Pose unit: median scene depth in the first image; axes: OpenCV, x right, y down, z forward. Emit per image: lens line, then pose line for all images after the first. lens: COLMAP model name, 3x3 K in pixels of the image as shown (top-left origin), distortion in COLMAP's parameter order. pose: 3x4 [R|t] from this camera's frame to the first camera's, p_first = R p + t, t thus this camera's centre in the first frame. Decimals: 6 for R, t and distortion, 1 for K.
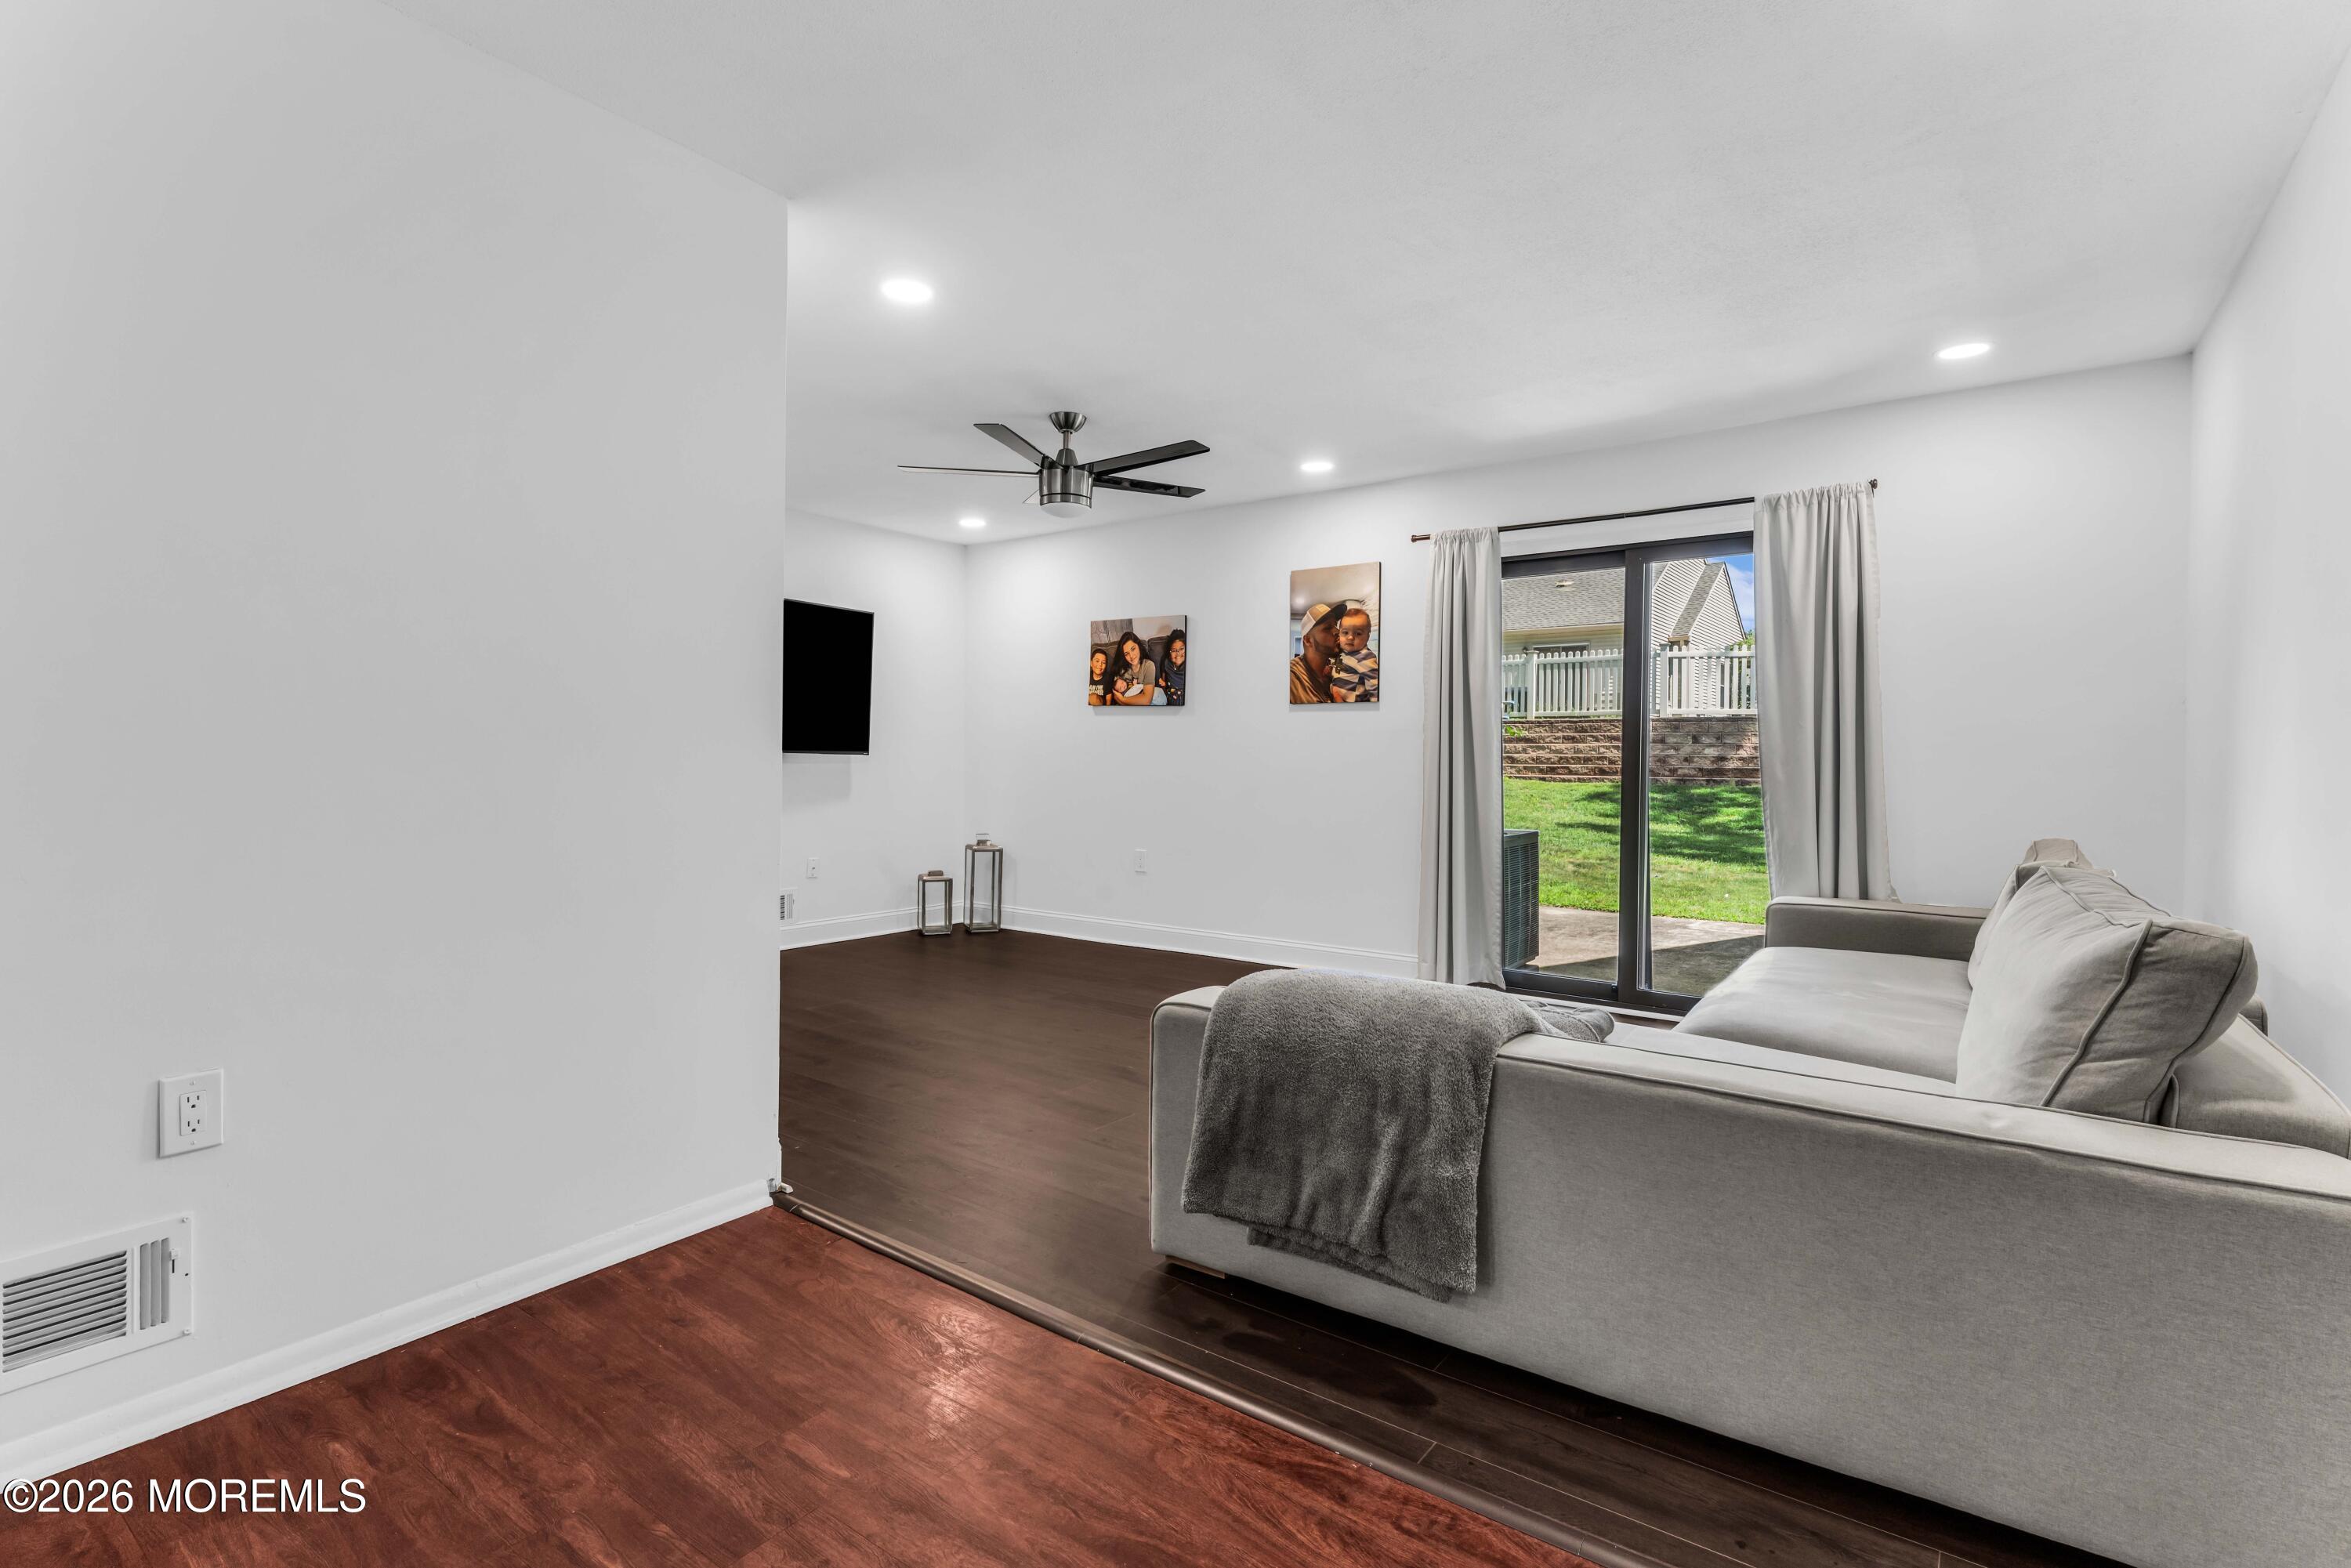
lens RADIAL K [[1119.0, 0, 1175.0], [0, 1119.0, 769.1], [0, 0, 1]] dist [-0.002827, -0.000608]
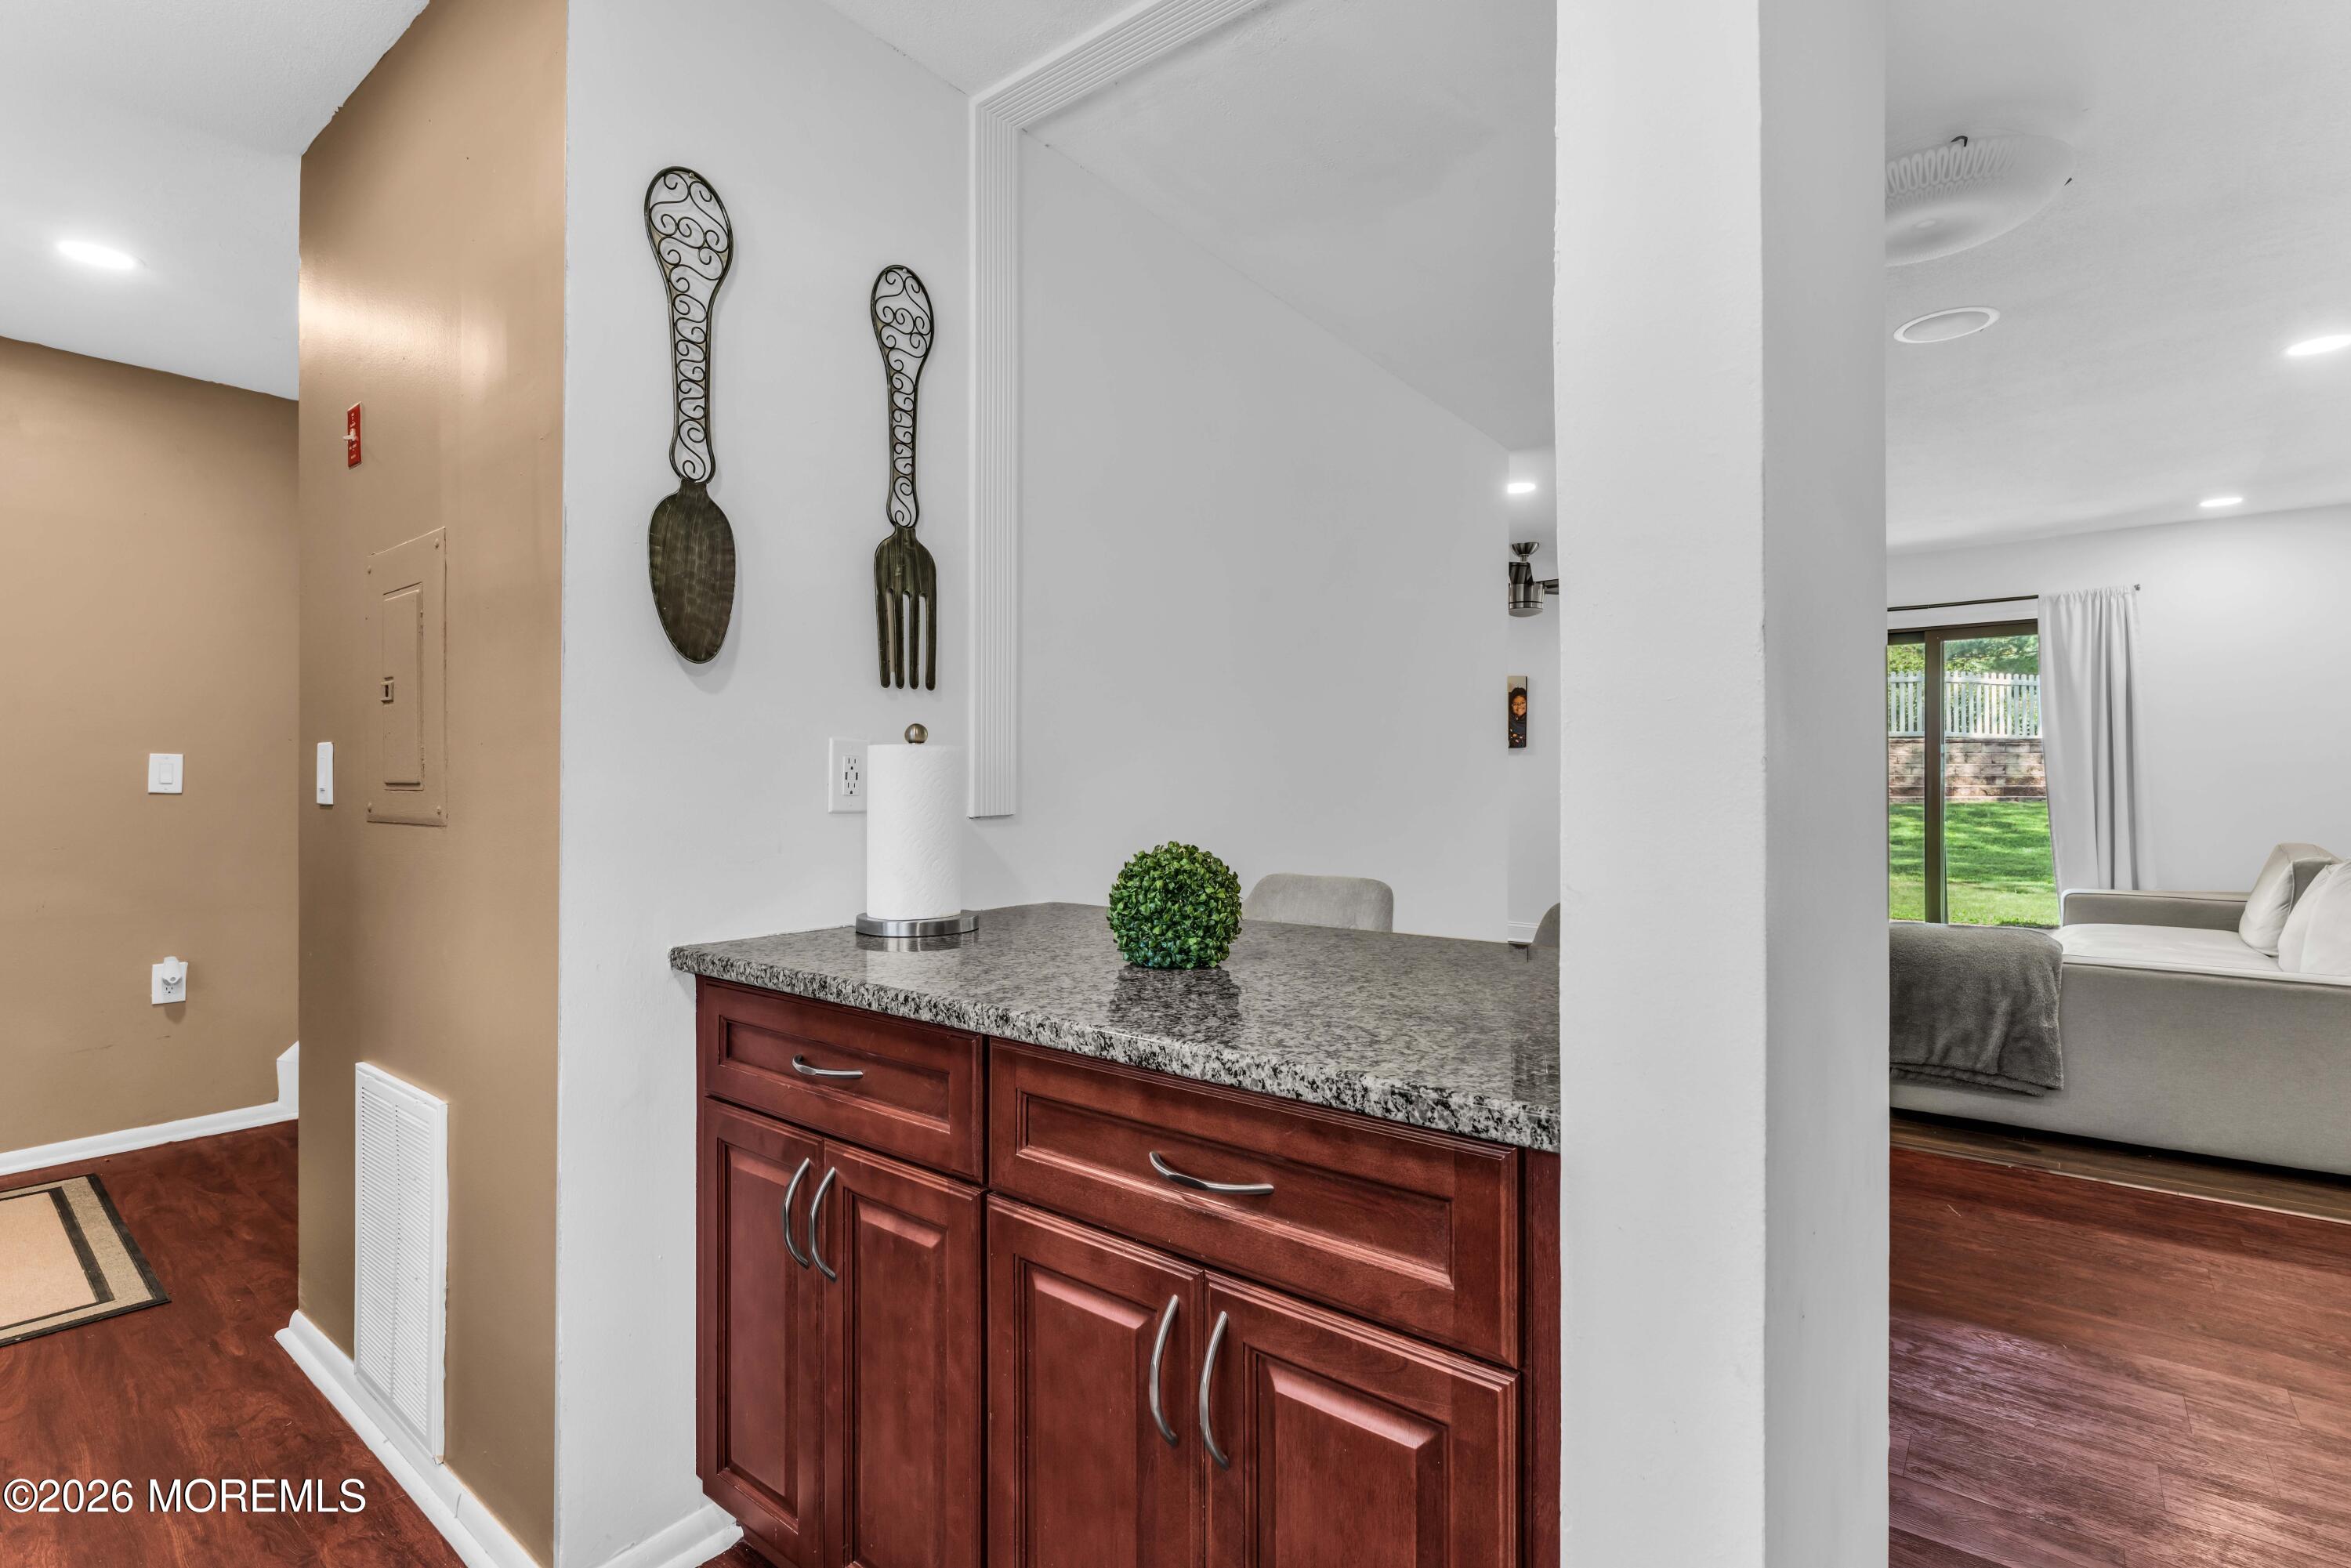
lens RADIAL K [[1103.6, 0, 1167.6], [0, 1103.6, 780.0], [0, 0, 1]] dist [-0.000825, -0.001306]
pose [[0.999195, -0.012087, -0.038250, -0.589891], [0.011738, 0.999887, -0.009342, -0.021156], [0.038359, 0.008886, 0.999225, -0.455317]]
